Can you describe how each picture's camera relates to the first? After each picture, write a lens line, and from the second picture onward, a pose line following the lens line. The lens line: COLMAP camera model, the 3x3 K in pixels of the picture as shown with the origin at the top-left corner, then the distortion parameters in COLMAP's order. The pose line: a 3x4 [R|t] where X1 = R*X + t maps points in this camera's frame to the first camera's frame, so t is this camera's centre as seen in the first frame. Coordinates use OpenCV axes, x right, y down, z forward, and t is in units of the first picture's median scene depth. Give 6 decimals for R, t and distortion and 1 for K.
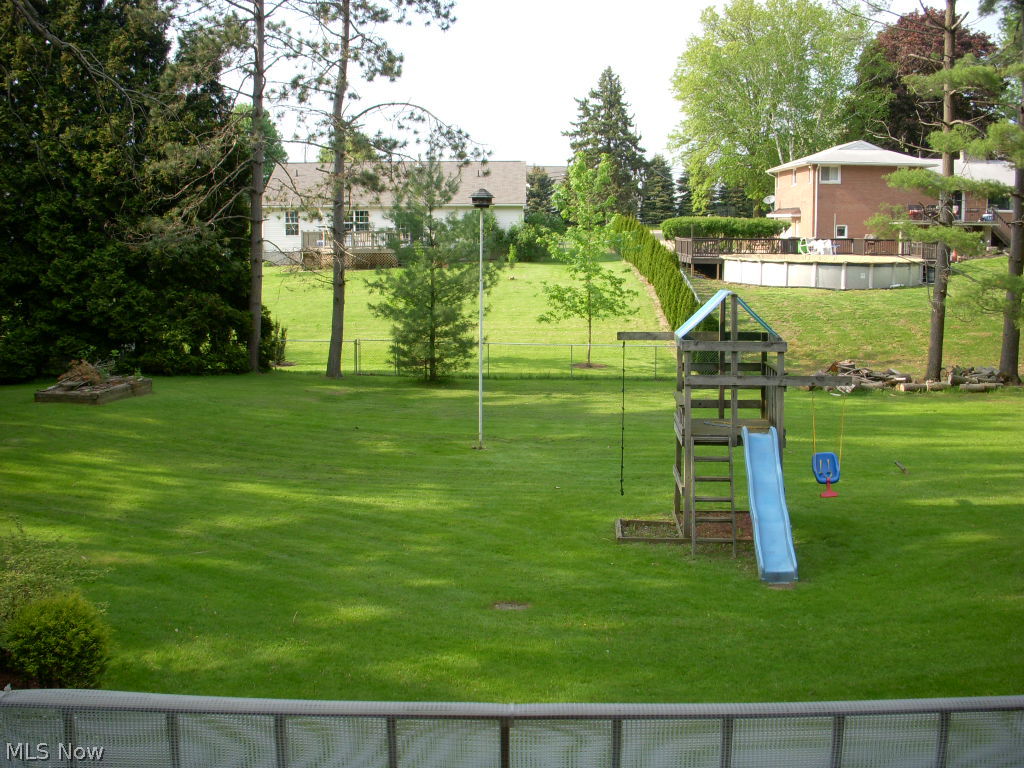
lens RADIAL K [[1165.6, 0, 507.7], [0, 1165.6, 386.1], [0, 0, 1]] dist [-0.244054, 0.198953]
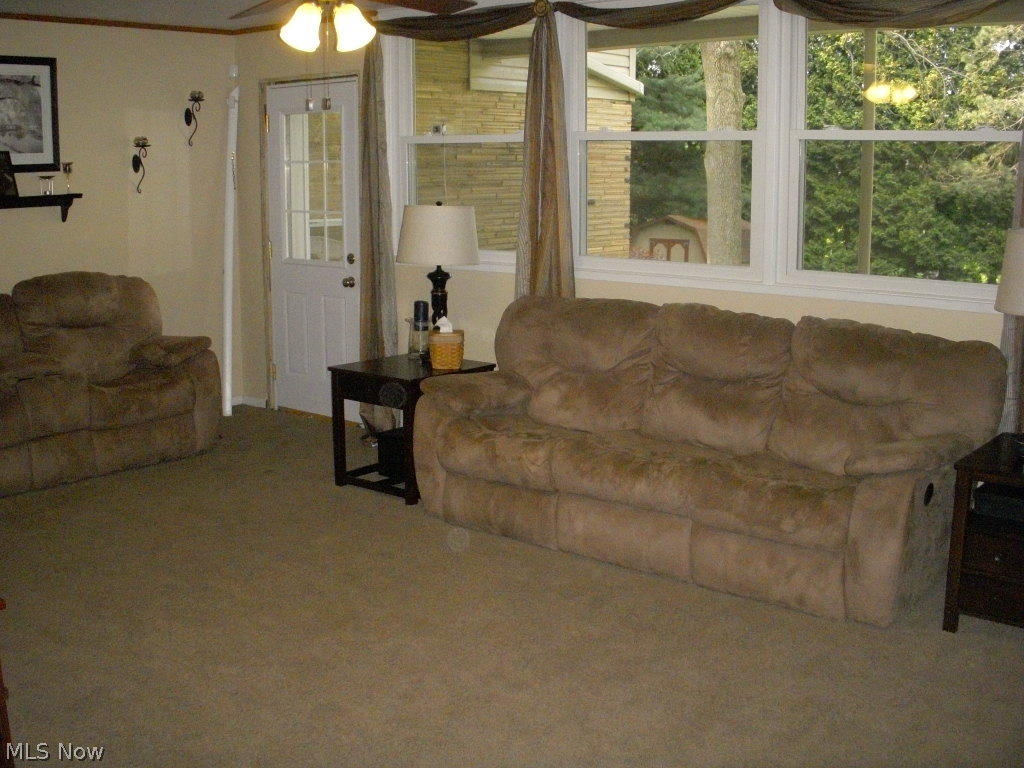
lens RADIAL K [[1165.6, 0, 507.7], [0, 1165.6, 386.1], [0, 0, 1]] dist [-0.244054, 0.198953]
pose [[0.776149, 0.117976, -0.619415, 0.055202], [-0.082796, 0.992904, 0.085366, 0.018205], [0.625091, -0.014971, 0.780409, -0.167933]]
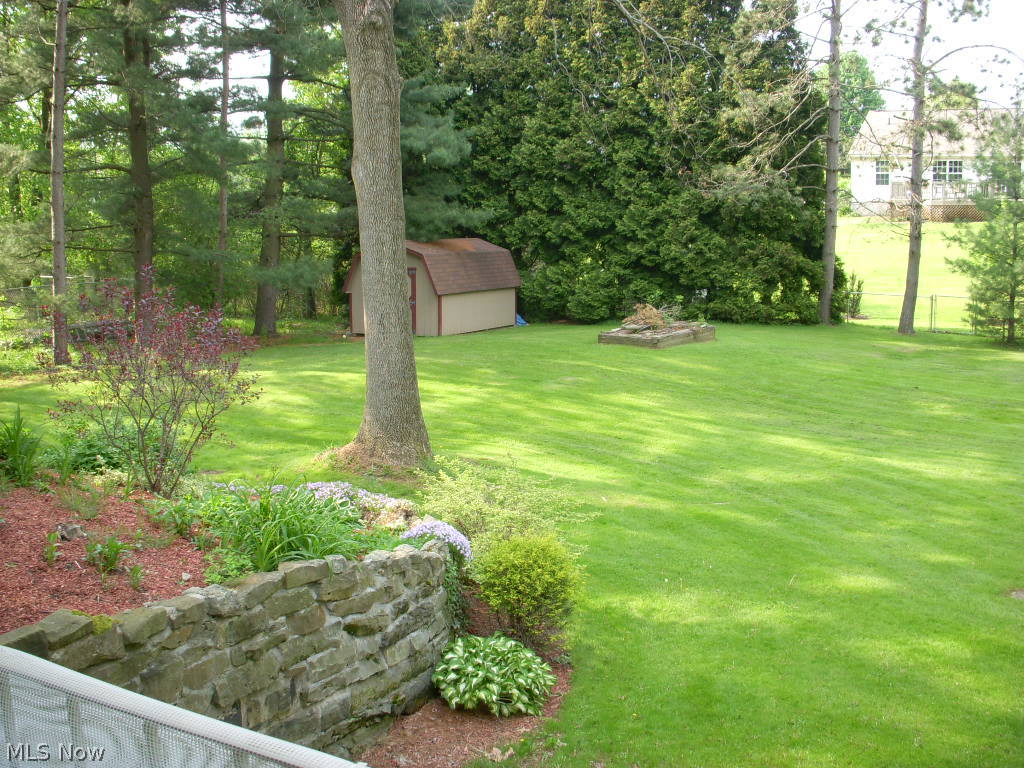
lens RADIAL K [[1165.6, 0, 507.7], [0, 1165.6, 386.1], [0, 0, 1]] dist [-0.244054, 0.198953]
pose [[0.874120, 0.066281, -0.481167, 0.019395], [-0.045001, 0.997436, 0.055646, -0.001555], [0.483621, -0.026988, 0.874861, 0.015441]]
